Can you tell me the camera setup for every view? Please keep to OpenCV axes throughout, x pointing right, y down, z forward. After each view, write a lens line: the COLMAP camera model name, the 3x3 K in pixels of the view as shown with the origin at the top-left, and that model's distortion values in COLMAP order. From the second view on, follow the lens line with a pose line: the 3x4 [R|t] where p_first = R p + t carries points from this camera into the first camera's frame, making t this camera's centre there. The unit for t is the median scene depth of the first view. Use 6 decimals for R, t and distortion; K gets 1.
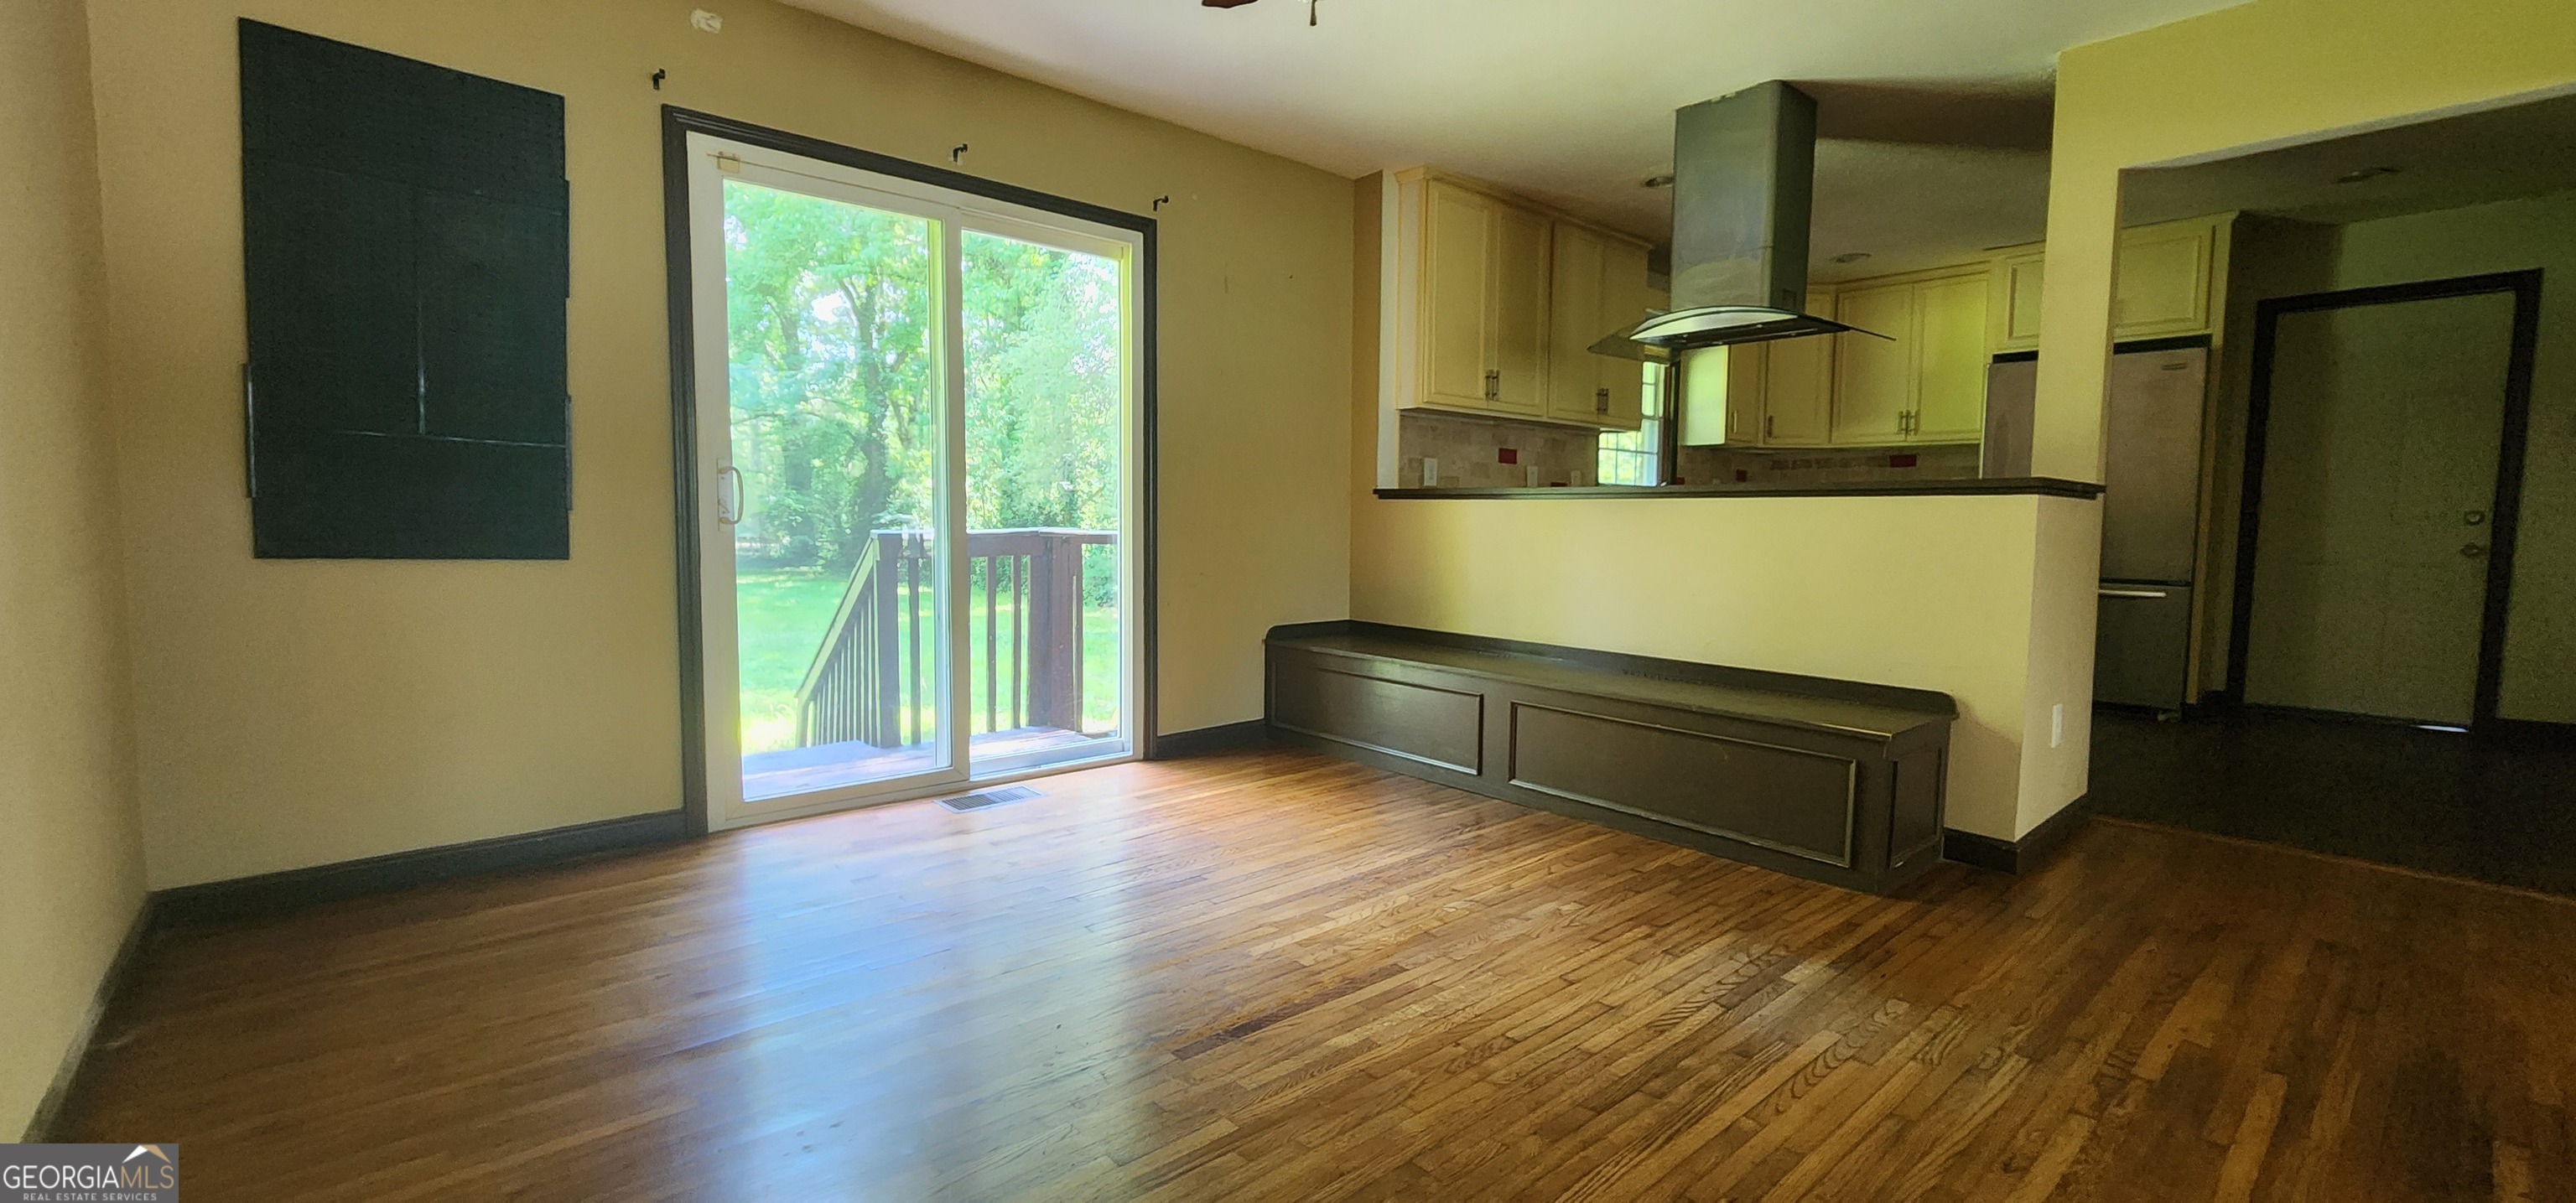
lens RADIAL K [[1060.3, 0, 1299.2], [0, 1060.3, 599.1], [0, 0, 1]] dist [-0.001759, 0.000397]
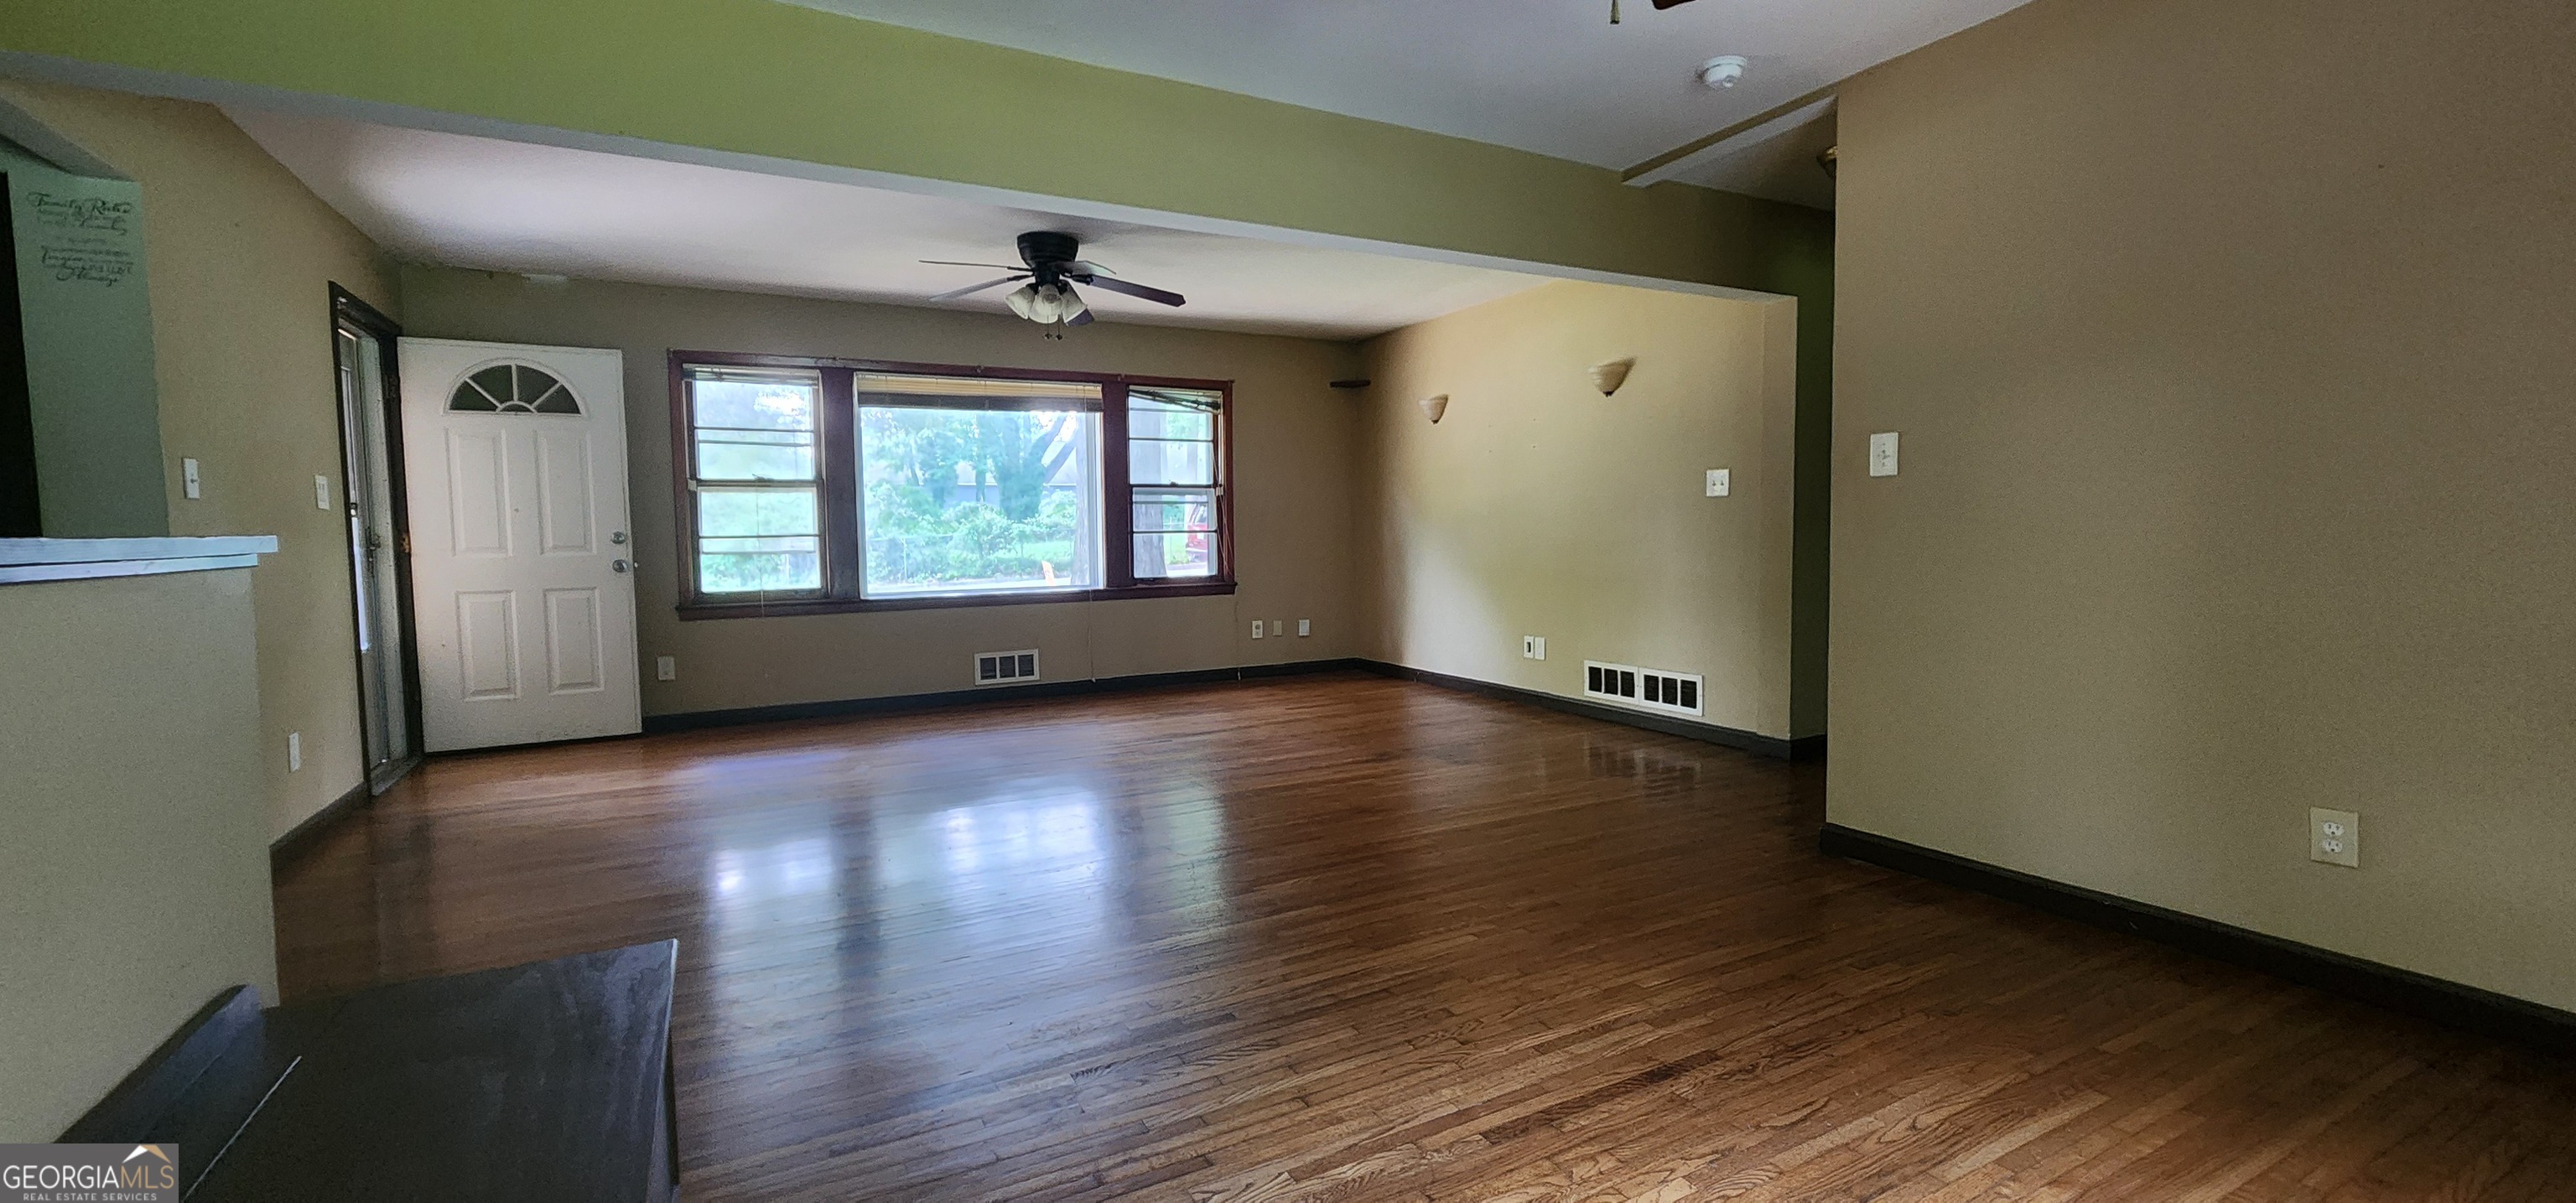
lens RADIAL K [[1060.3, 0, 1299.2], [0, 1060.3, 599.1], [0, 0, 1]] dist [-0.001759, 0.000397]
pose [[-0.973532, -0.011563, 0.228258, 0.026884], [0.021749, 0.989501, 0.142883, -0.092583], [-0.227514, 0.144066, -0.963059, 0.863379]]
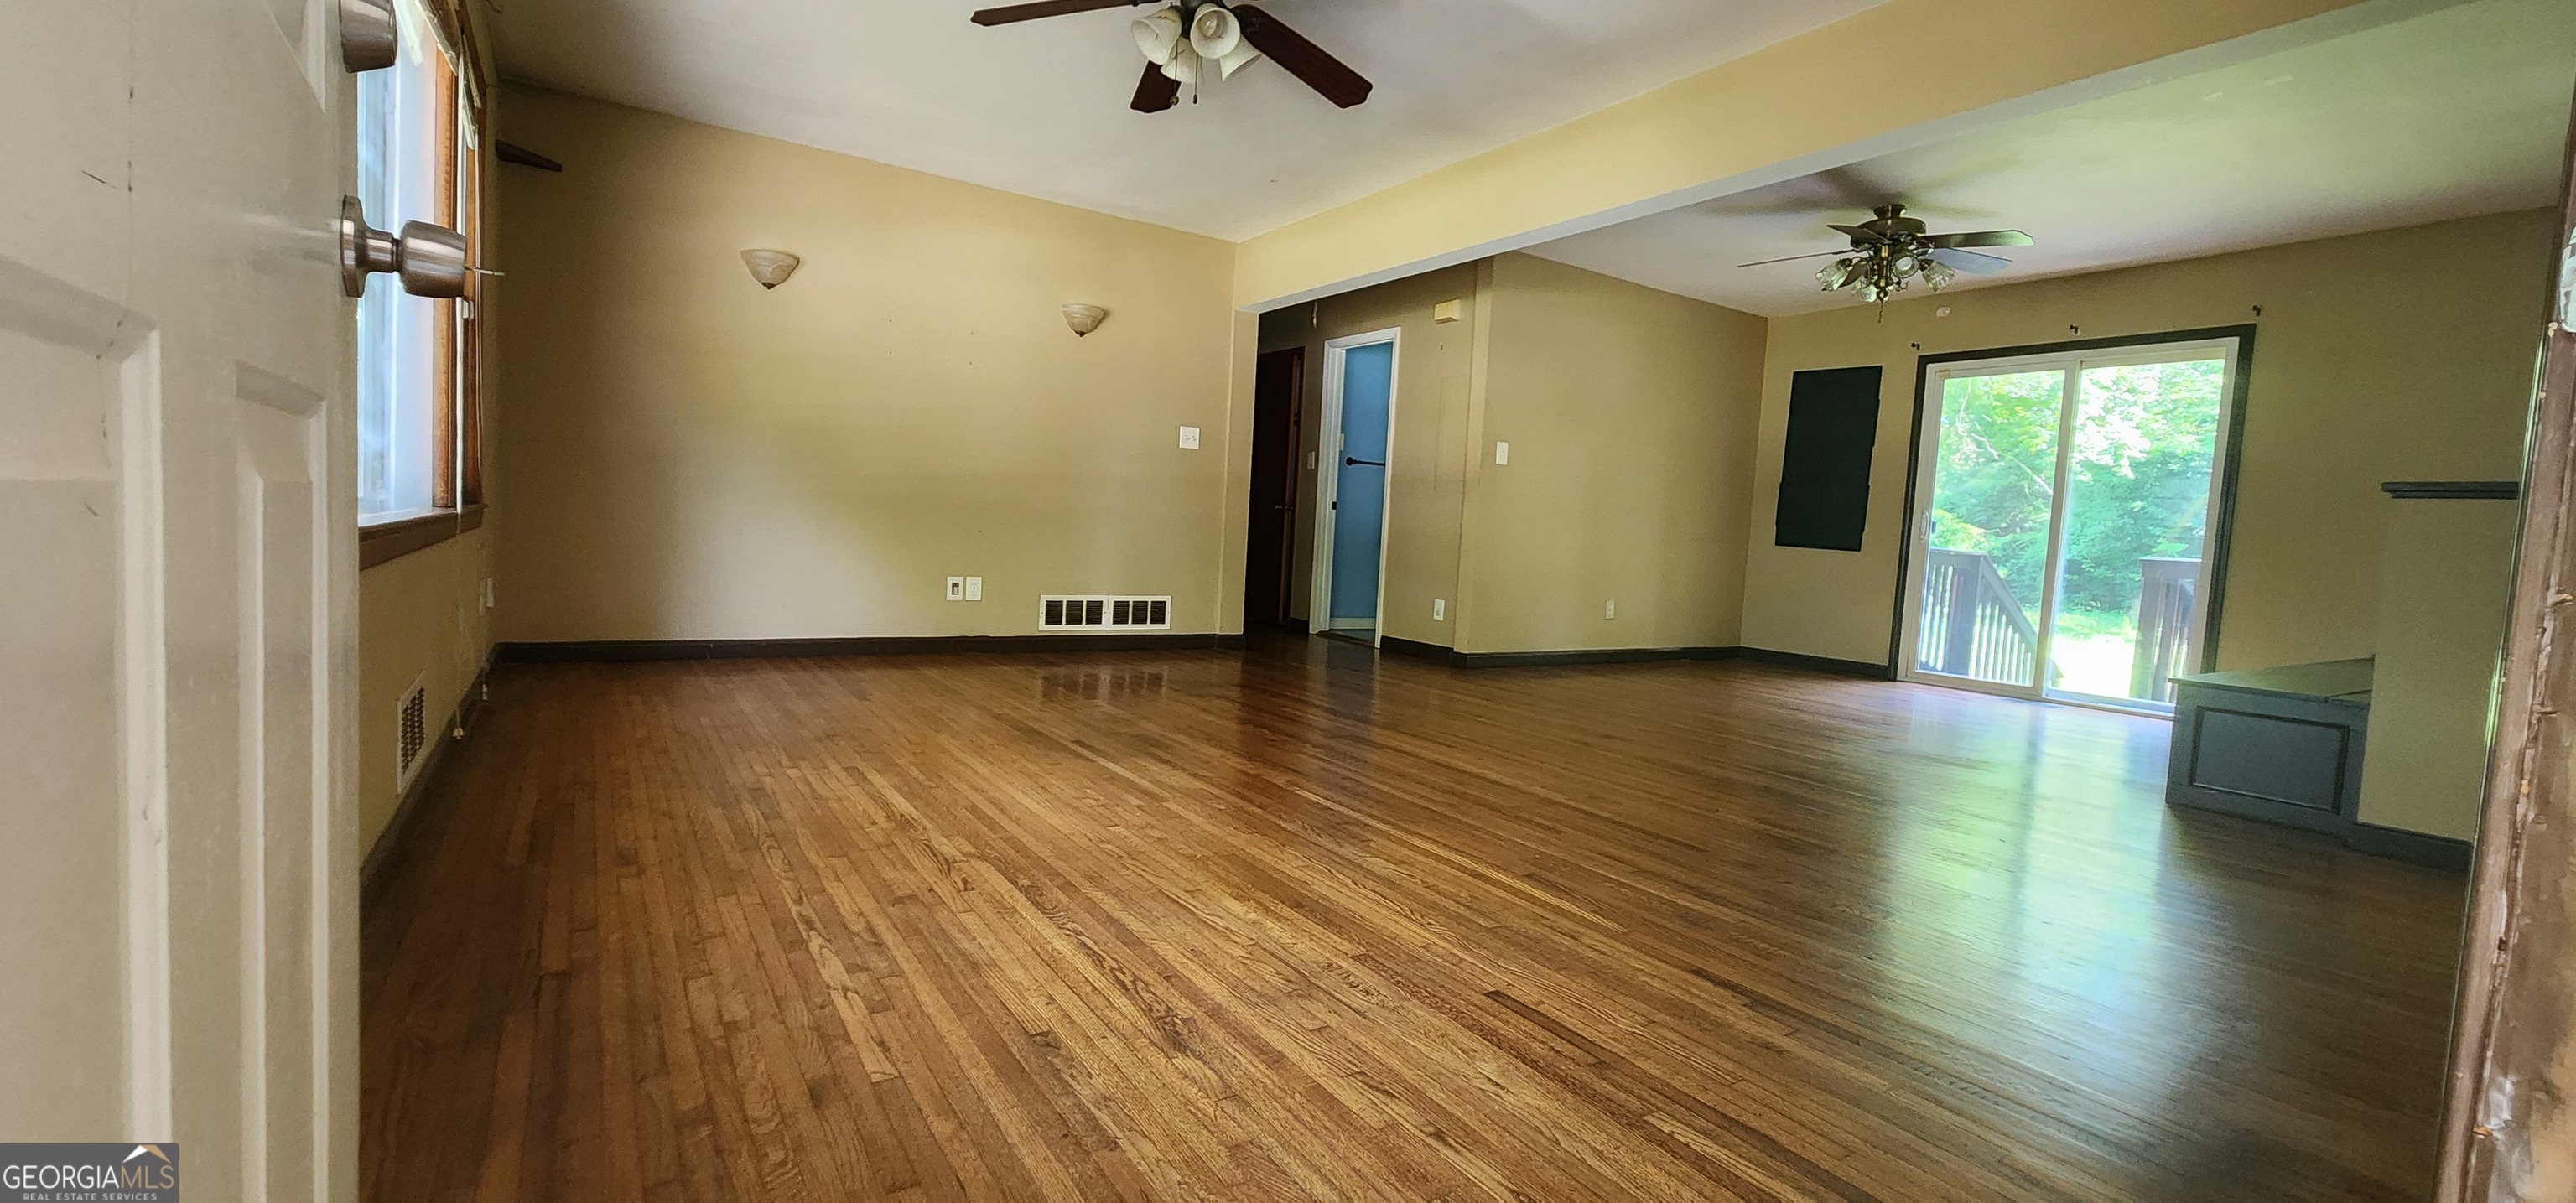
lens RADIAL K [[1056.4, 0, 1293.5], [0, 1056.4, 594.8], [0, 0, 1]] dist [-0.002022, 0.000027]
pose [[-0.139791, 0.045625, -0.989129, 1.183976], [-0.132594, 0.989079, 0.064362, 0.048251], [0.981263, 0.140150, -0.132215, 0.030313]]
